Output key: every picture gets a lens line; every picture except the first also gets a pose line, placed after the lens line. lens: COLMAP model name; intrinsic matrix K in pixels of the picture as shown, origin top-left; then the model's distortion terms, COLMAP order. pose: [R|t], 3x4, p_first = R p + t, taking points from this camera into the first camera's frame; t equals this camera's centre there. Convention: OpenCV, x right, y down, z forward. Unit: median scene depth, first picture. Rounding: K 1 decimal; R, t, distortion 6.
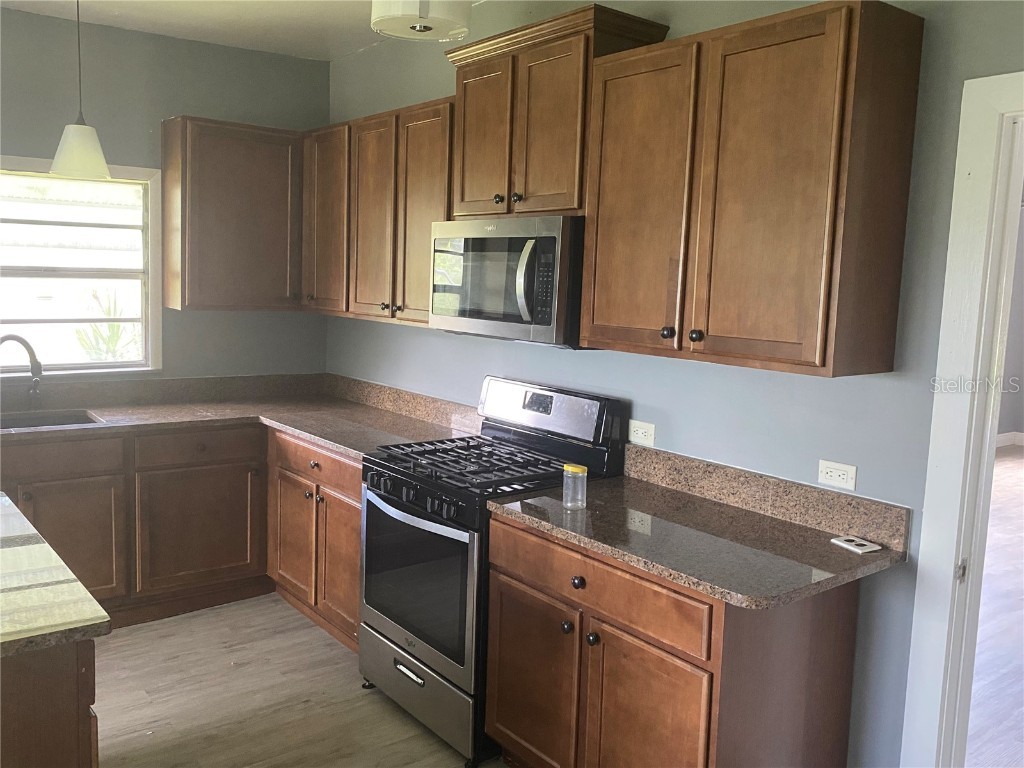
lens RADIAL K [[879.0, 0, 512.0], [0, 879.0, 384.0], [0, 0, 1]] dist [0.070832, -0.113450]
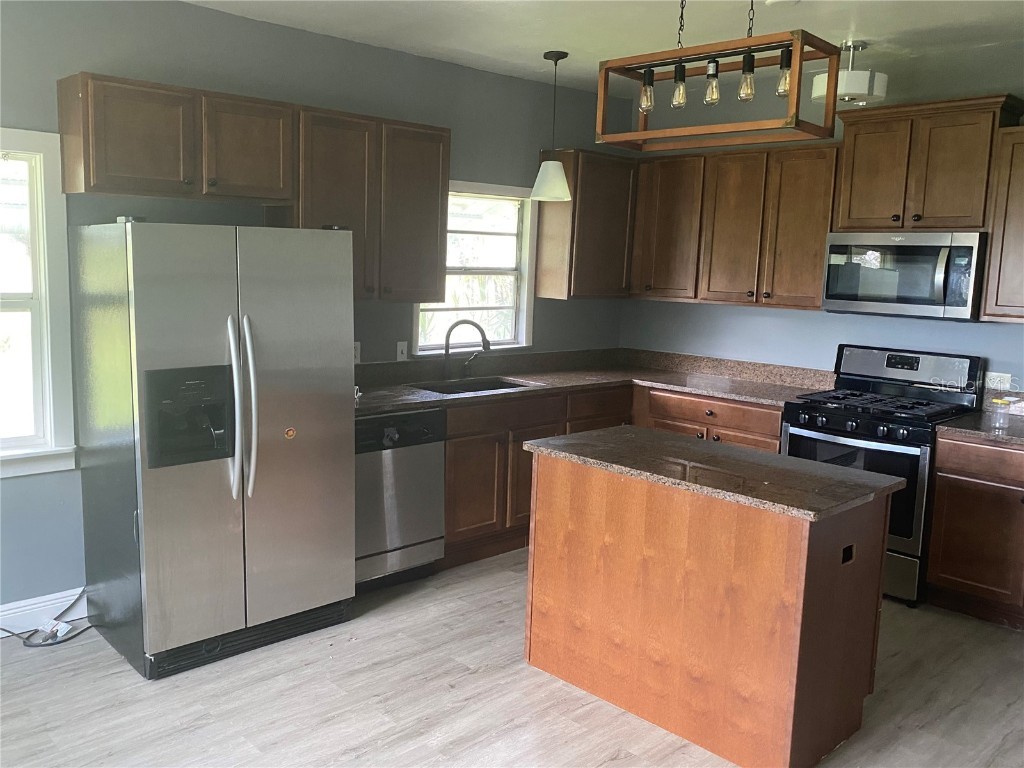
lens RADIAL K [[879.0, 0, 512.0], [0, 879.0, 384.0], [0, 0, 1]] dist [0.070832, -0.113450]
pose [[0.992386, -0.021080, 0.121351, -0.673904], [0.018600, 0.999595, 0.021533, 0.012424], [-0.121756, -0.019112, 0.992376, -0.291855]]
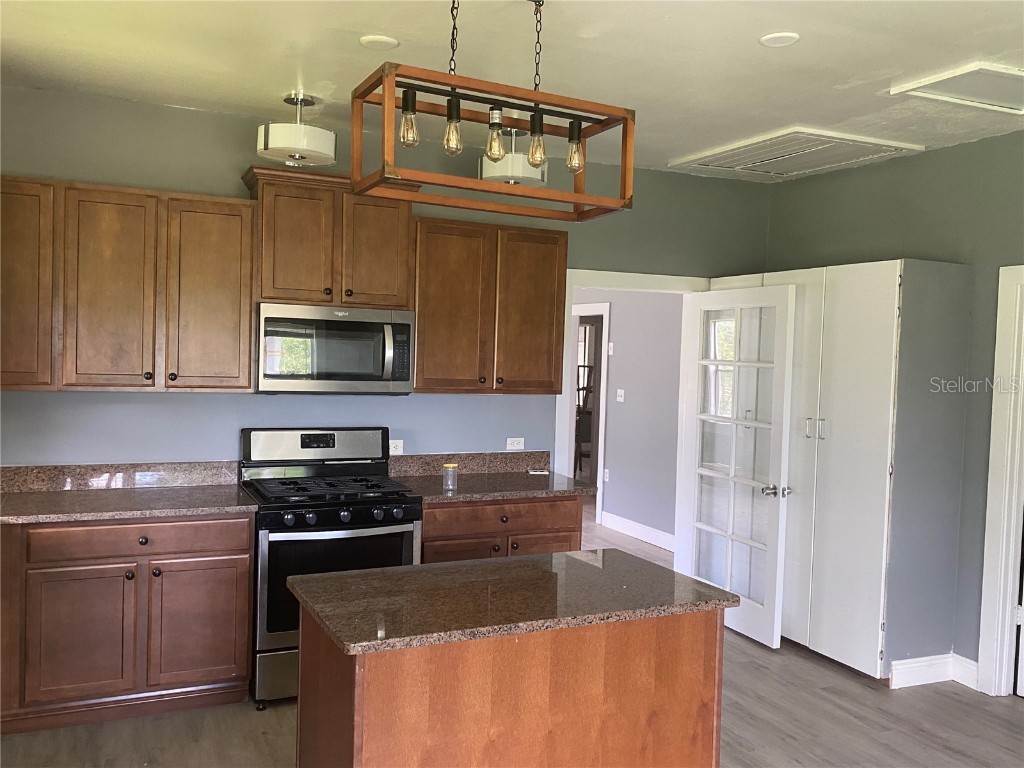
lens RADIAL K [[865.4, 0, 508.3], [0, 865.4, 387.7], [0, 0, 1]] dist [0.051892, -0.073846]
pose [[0.201272, -0.067366, 0.977216, -1.059235], [0.096354, 0.994156, 0.048688, -0.084448], [-0.974785, 0.084359, 0.206587, 0.389112]]
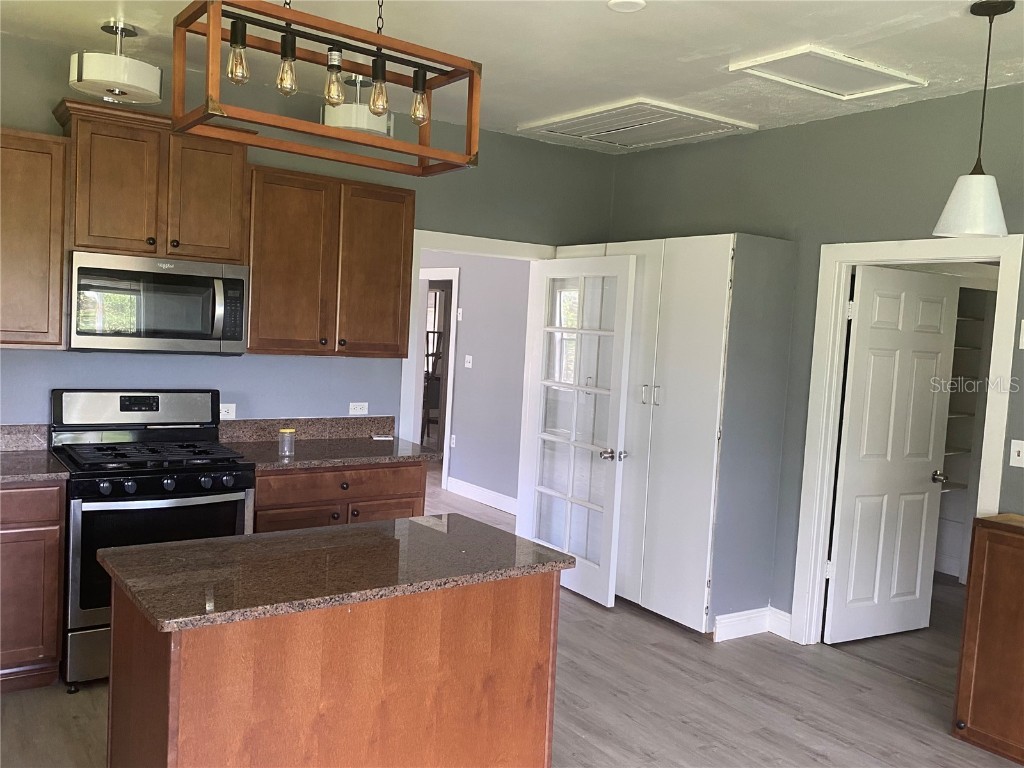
lens RADIAL K [[862.2, 0, 514.6], [0, 862.2, 384.7], [0, 0, 1]] dist [0.133247, -0.356842]
pose [[0.025019, -0.099595, 0.994713, -1.040259], [0.067909, 0.992896, 0.097705, -0.078829], [-0.997378, 0.065105, 0.031605, 0.384876]]
